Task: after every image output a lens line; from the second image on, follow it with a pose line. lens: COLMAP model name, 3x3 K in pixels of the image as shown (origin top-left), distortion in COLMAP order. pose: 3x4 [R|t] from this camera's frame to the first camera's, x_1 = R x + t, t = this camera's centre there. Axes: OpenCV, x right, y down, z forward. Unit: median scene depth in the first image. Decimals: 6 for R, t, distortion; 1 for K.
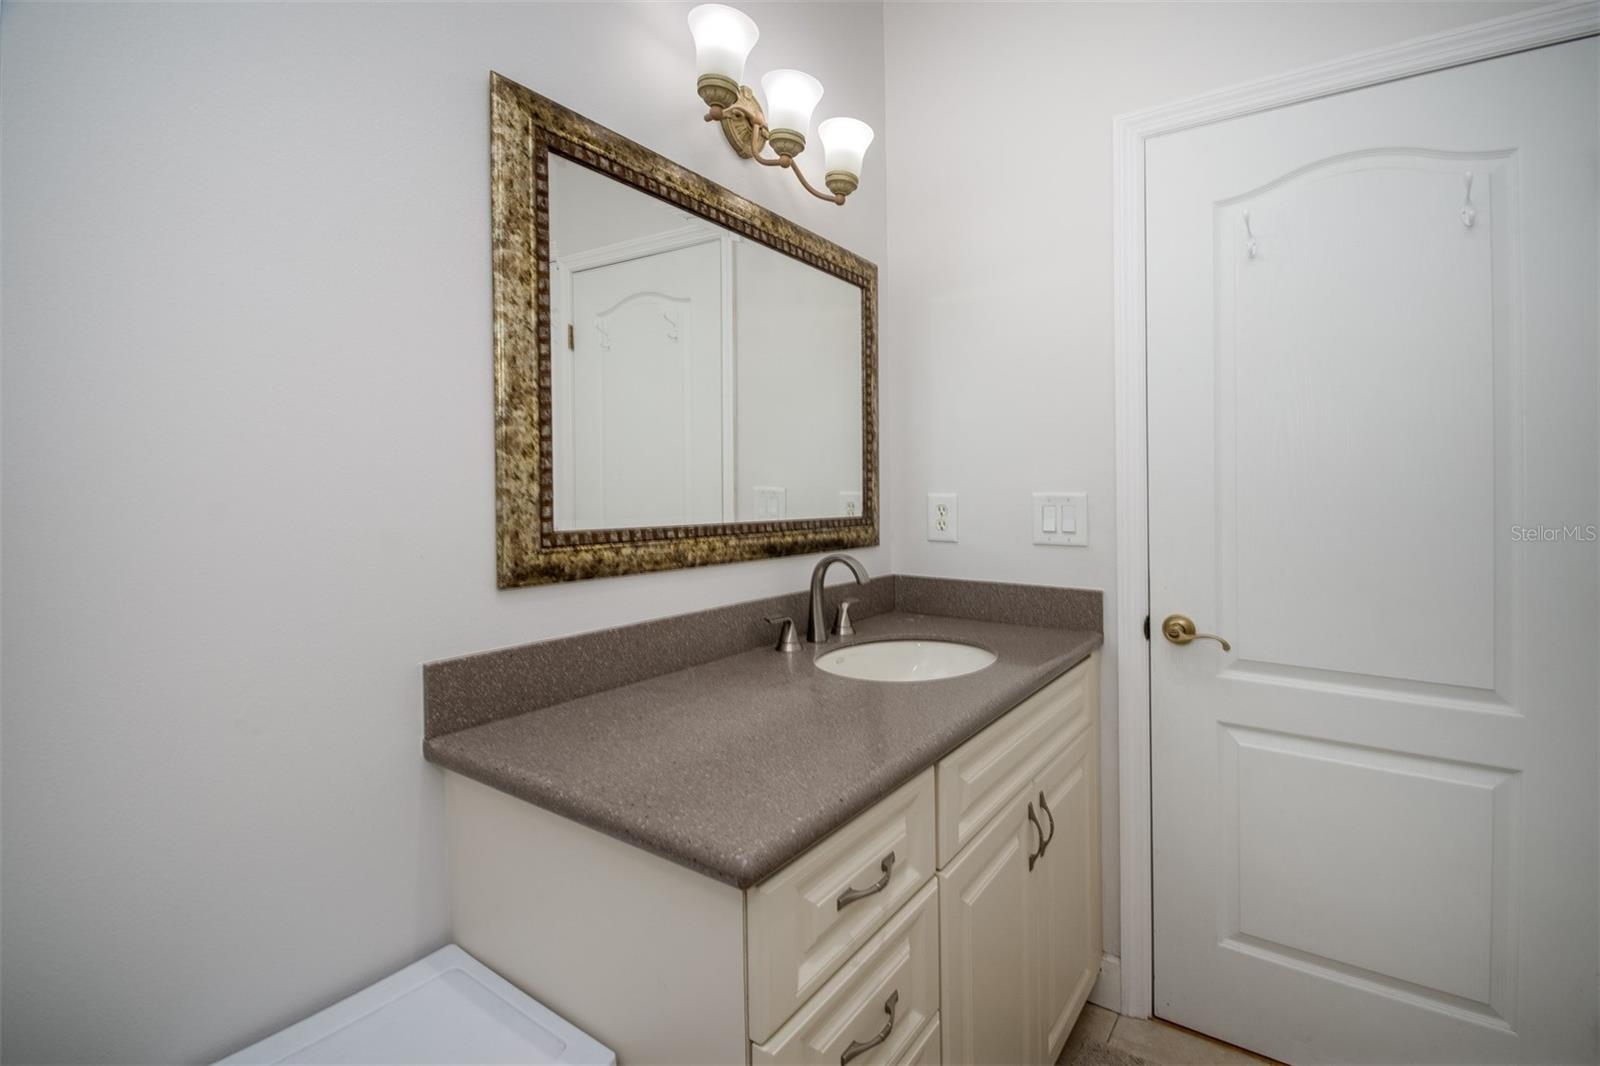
lens RADIAL K [[710.1, 0, 803.6], [0, 710.1, 531.4], [0, 0, 1]] dist [-0.000603, -0.002783]
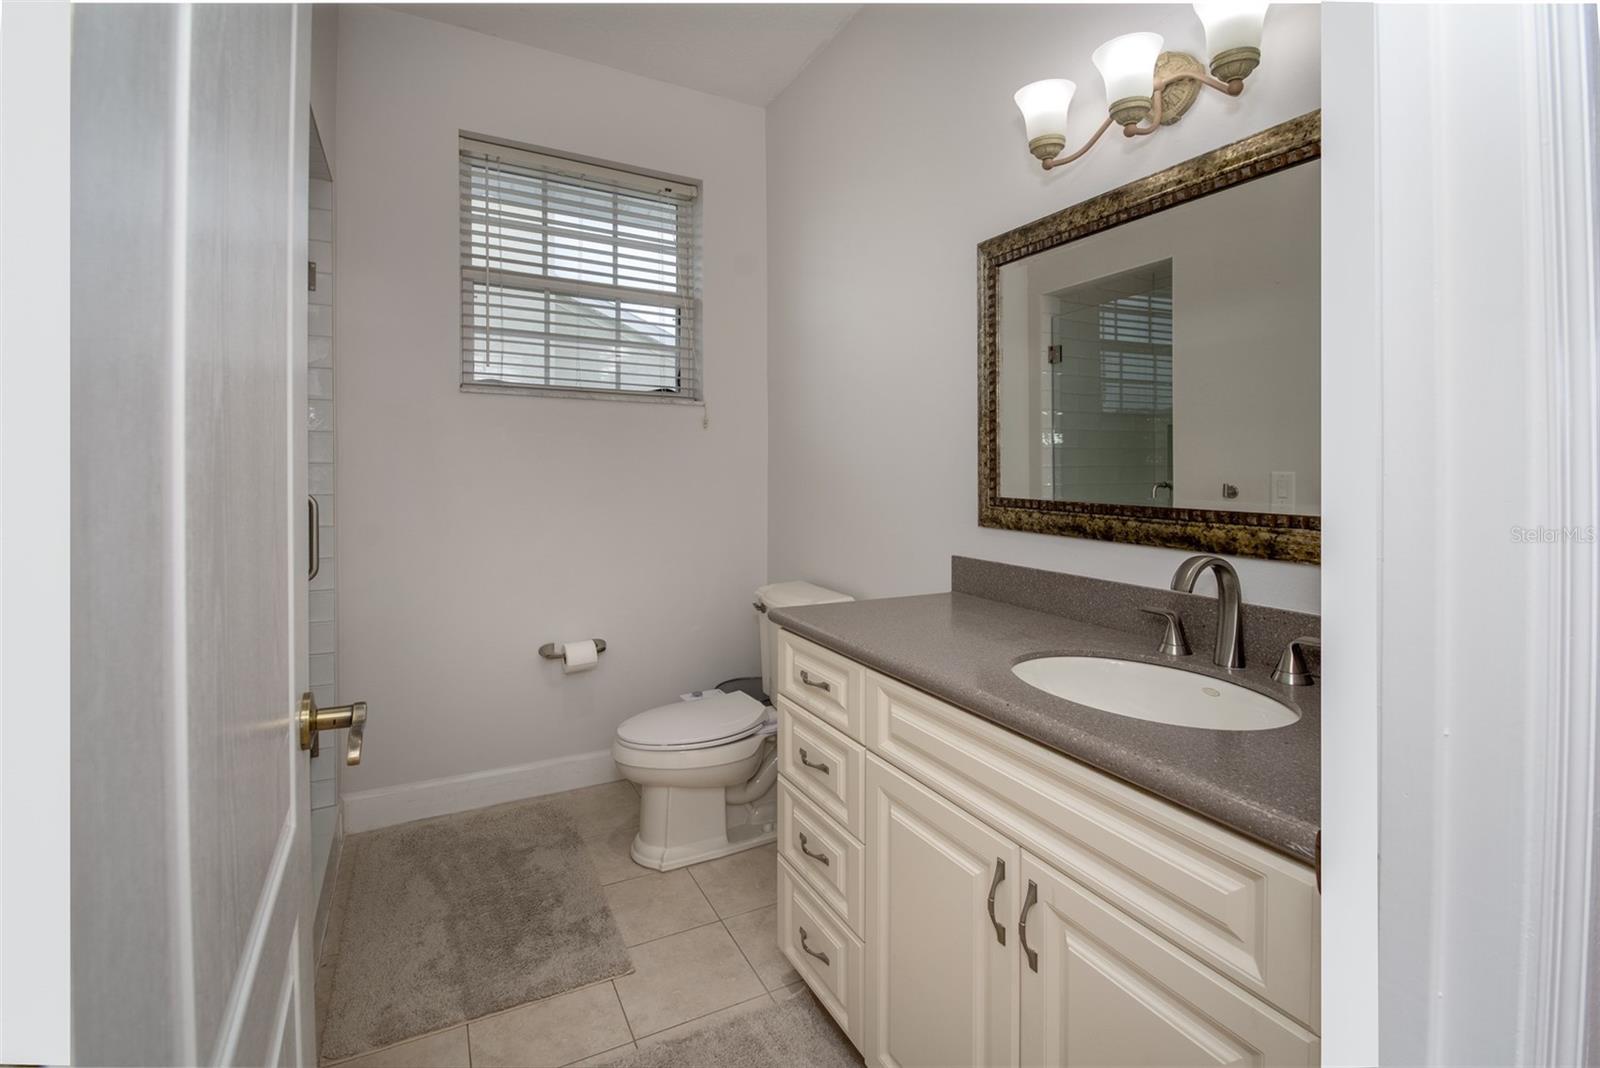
lens RADIAL K [[710.1, 0, 800.4], [0, 710.1, 533.1], [0, 0, 1]] dist [-0.000603, -0.002783]
pose [[-0.440983, 0.091582, -0.892831, 1.114029], [-0.043688, 0.991411, 0.123271, -0.082886], [0.896452, 0.093366, -0.433194, 1.095239]]
